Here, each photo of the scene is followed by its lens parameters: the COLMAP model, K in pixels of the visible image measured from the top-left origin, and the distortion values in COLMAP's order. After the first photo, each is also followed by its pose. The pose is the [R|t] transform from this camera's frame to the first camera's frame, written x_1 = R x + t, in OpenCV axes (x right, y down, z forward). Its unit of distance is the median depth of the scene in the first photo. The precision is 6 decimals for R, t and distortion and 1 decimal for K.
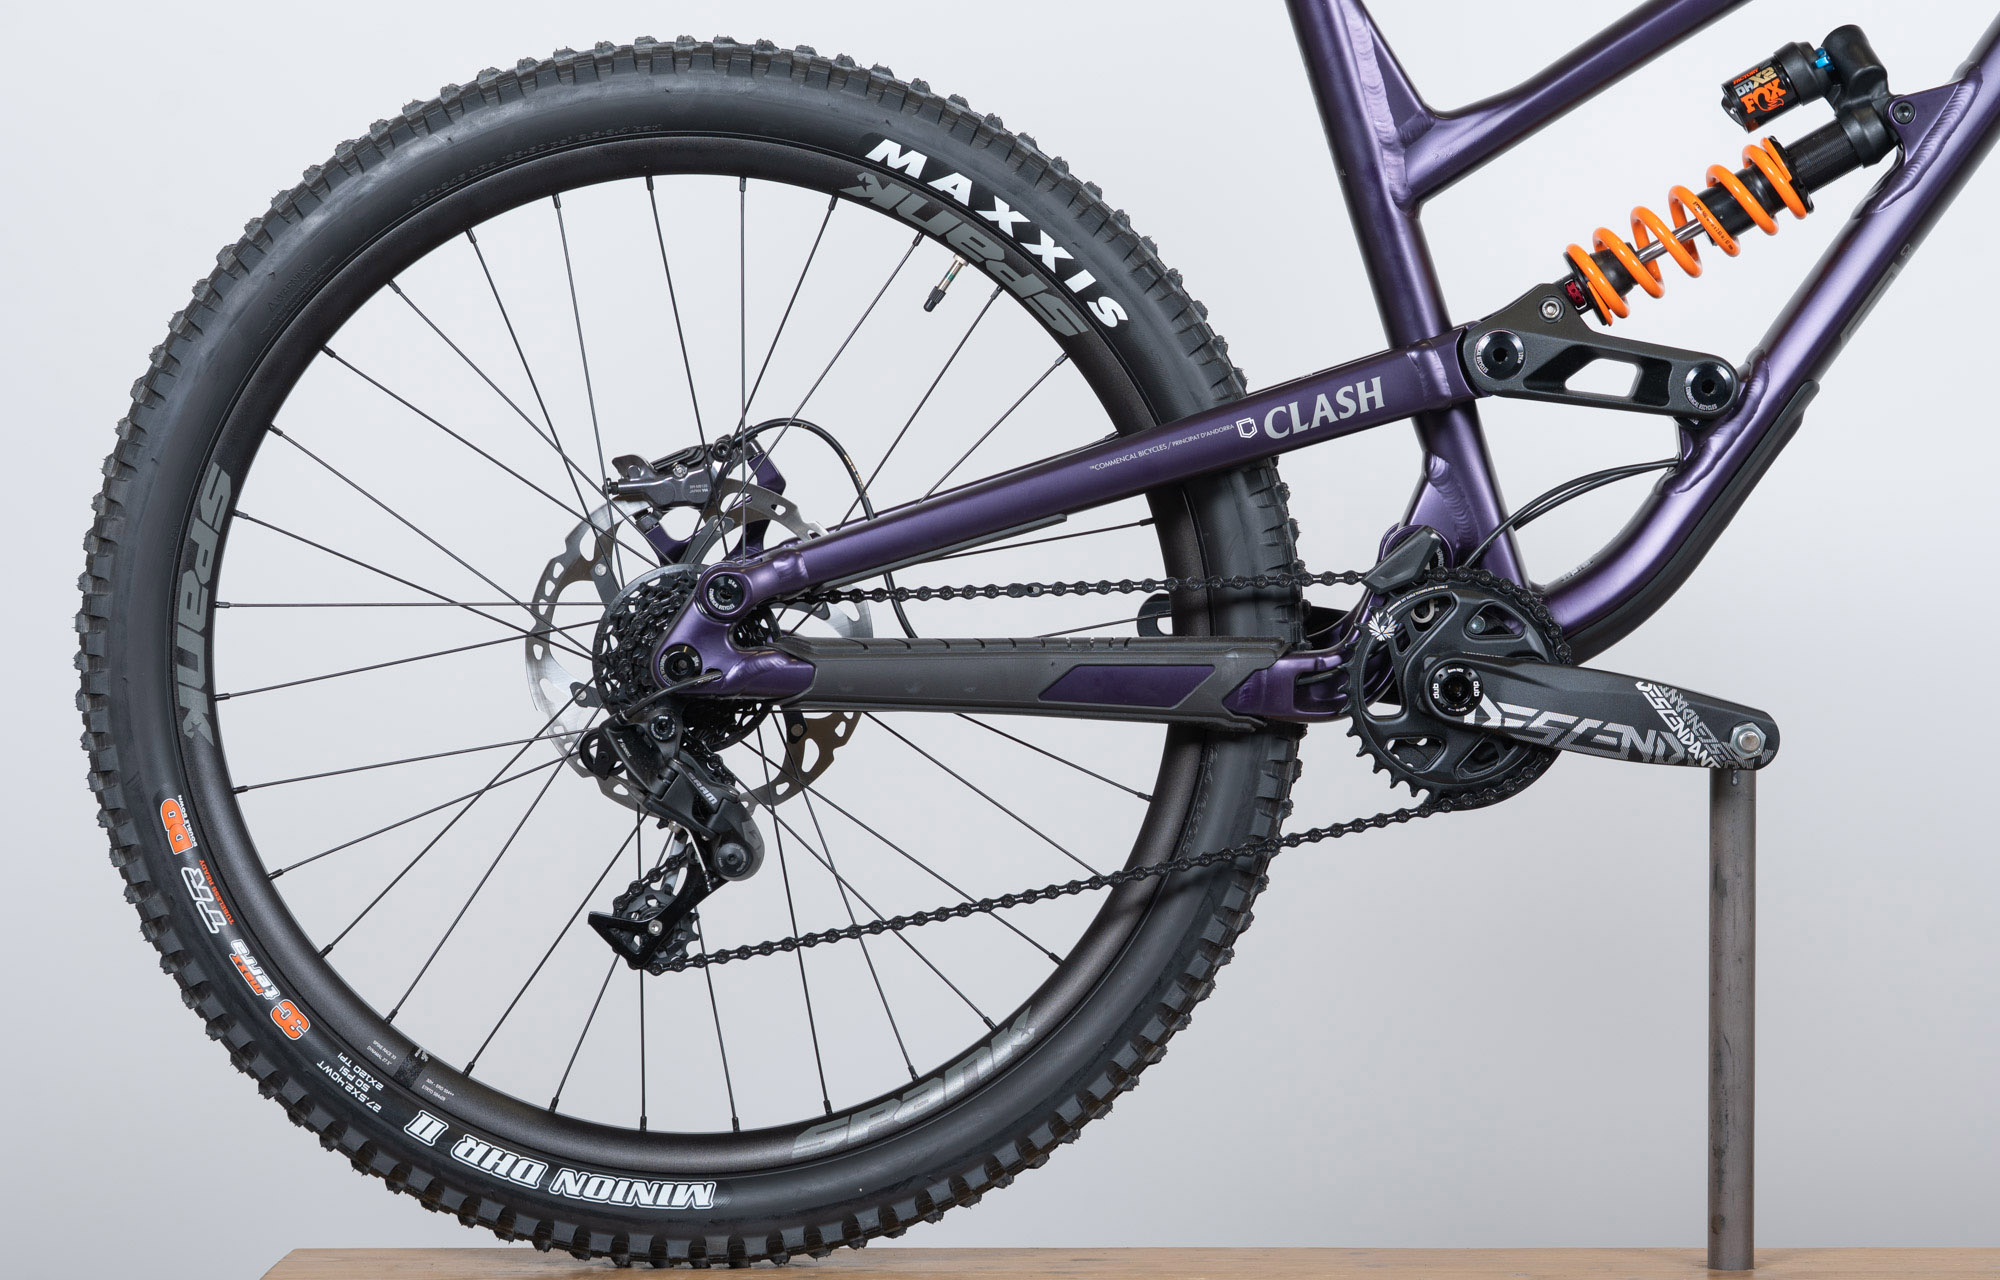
lens RADIAL K [[6876.0, 0, 995.7], [0, 6876.0, 636.0], [0, 0, 1]] dist [-0.043177, 0.000000]
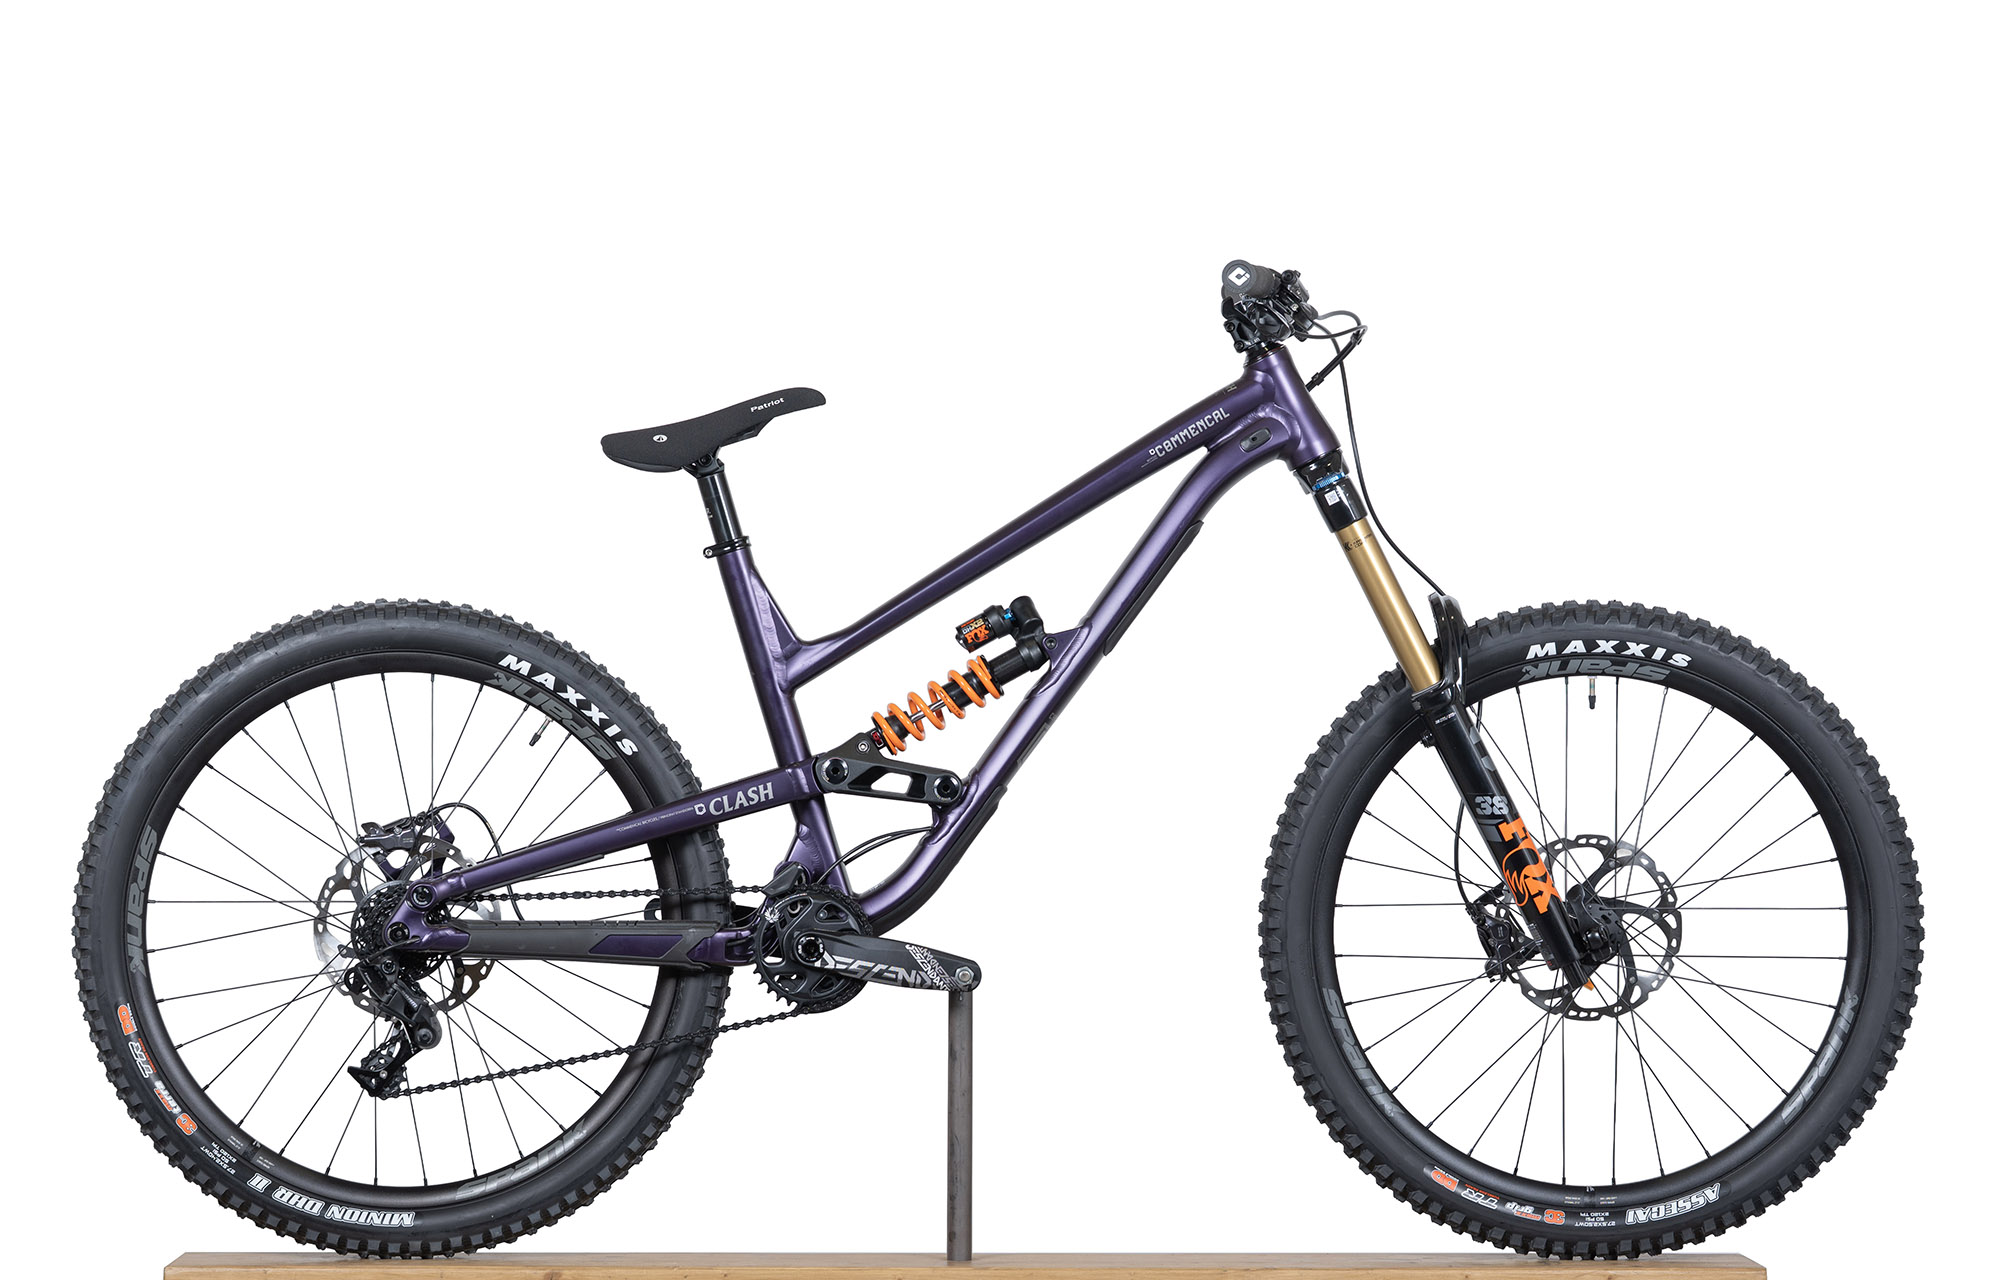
lens RADIAL K [[6876.0, 0, 1001.5], [0, 6876.0, 649.7], [0, 0, 1]] dist [-0.043177, 0.000000]
pose [[0.998854, 0.005388, 0.047562, 0.028847], [-0.003096, 0.998837, -0.048125, 0.016288], [-0.047765, 0.047922, 0.997708, -0.876206]]
